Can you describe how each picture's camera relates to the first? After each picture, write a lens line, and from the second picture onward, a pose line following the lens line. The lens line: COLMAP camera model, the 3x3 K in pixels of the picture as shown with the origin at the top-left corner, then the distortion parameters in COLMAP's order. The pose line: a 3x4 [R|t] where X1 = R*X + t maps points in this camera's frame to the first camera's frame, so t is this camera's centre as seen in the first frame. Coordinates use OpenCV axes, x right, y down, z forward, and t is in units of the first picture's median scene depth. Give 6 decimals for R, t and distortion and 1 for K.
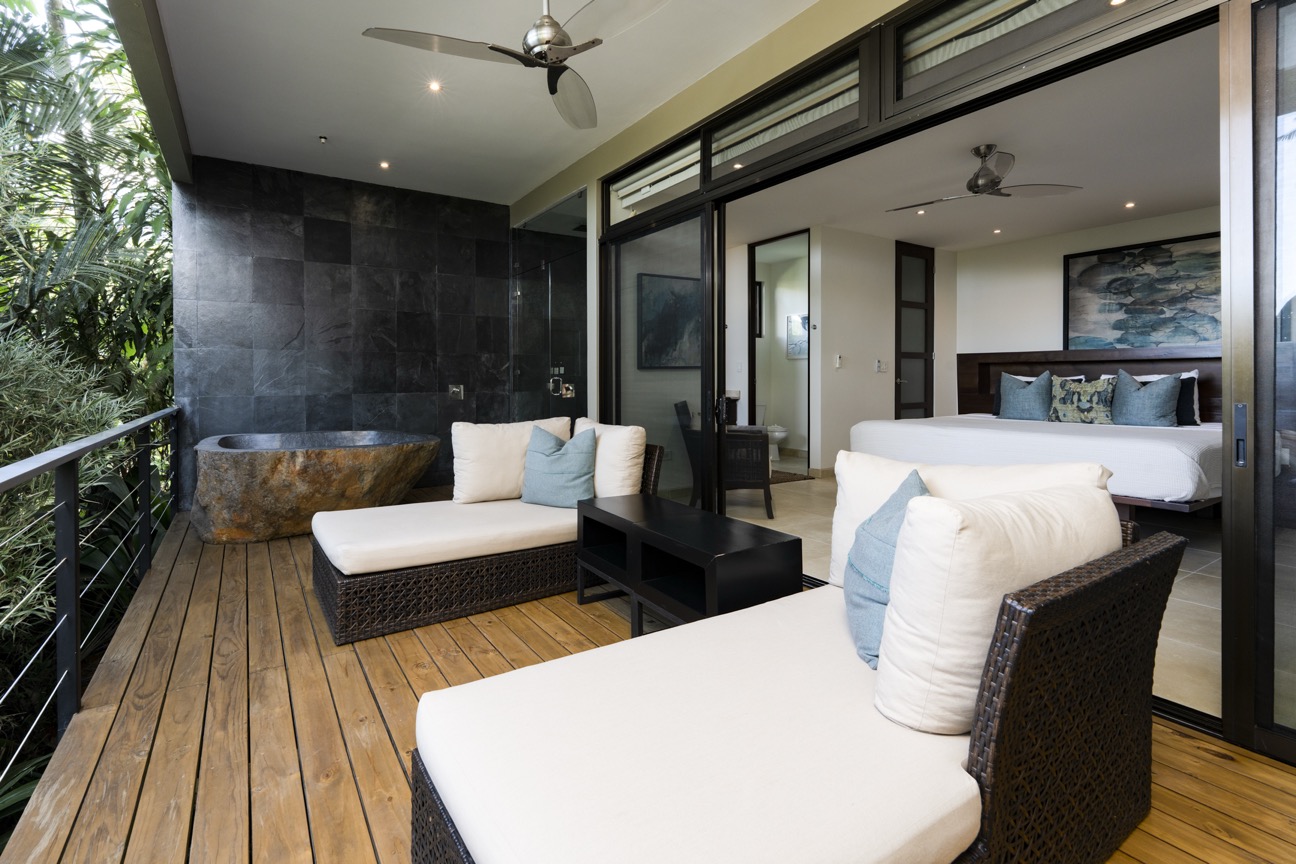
lens RADIAL K [[547.5, 0, 648.6], [0, 547.5, 377.8], [0, 0, 1]] dist [-0.000418, 0.000106]
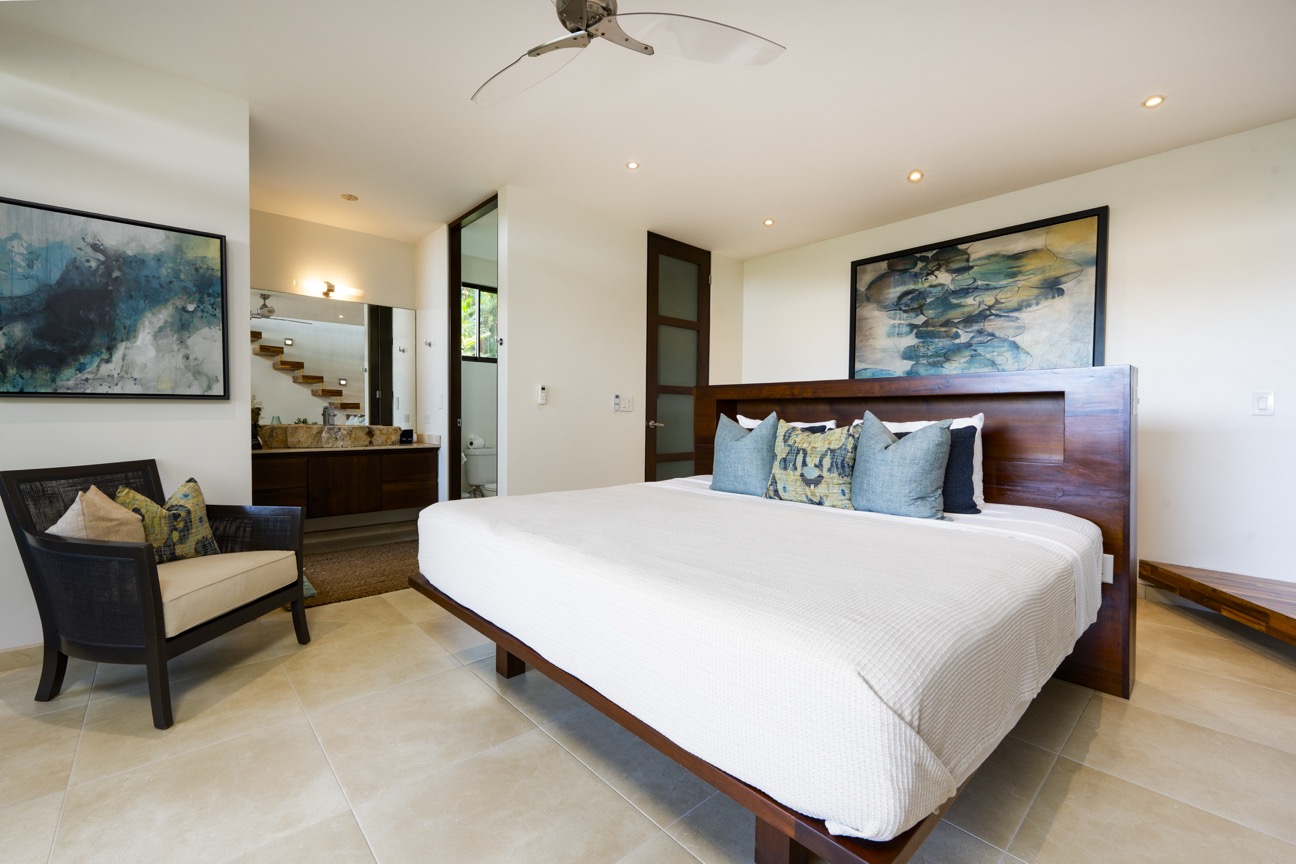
lens RADIAL K [[537.9, 0, 646.1], [0, 537.9, 421.7], [0, 0, 1]] dist [0.000890, 0.000098]
pose [[0.982852, 0.011411, 0.184042, 0.403169], [-0.013116, 0.999882, 0.008051, -0.004218], [-0.183928, -0.010327, 0.982885, 0.370574]]
